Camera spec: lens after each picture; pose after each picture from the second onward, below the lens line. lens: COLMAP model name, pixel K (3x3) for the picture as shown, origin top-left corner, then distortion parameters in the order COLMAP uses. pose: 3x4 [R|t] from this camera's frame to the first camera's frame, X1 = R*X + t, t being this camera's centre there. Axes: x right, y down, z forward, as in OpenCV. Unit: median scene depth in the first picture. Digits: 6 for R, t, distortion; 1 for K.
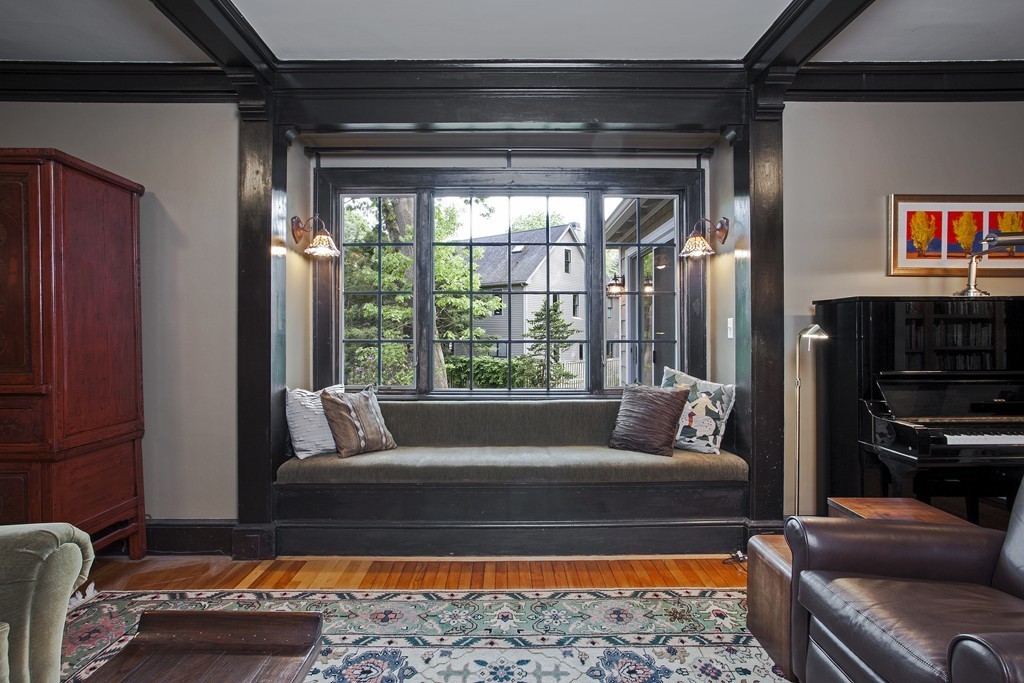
lens RADIAL K [[534.8, 0, 511.2], [0, 534.8, 317.2], [0, 0, 1]] dist [-0.056254, 0.032512]
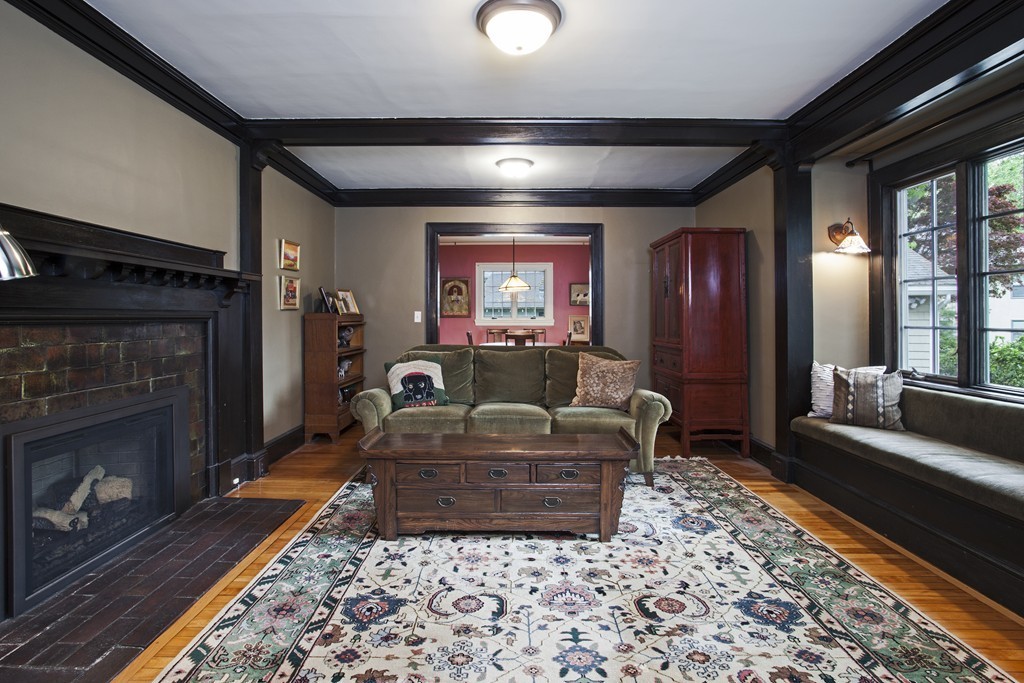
lens RADIAL K [[534.8, 0, 511.2], [0, 534.8, 317.2], [0, 0, 1]] dist [-0.056254, 0.032512]
pose [[-0.009827, 0.005199, -0.999938, 1.186242], [0.030135, 0.999534, 0.004900, -0.006959], [0.999498, -0.030084, -0.009980, 0.378635]]
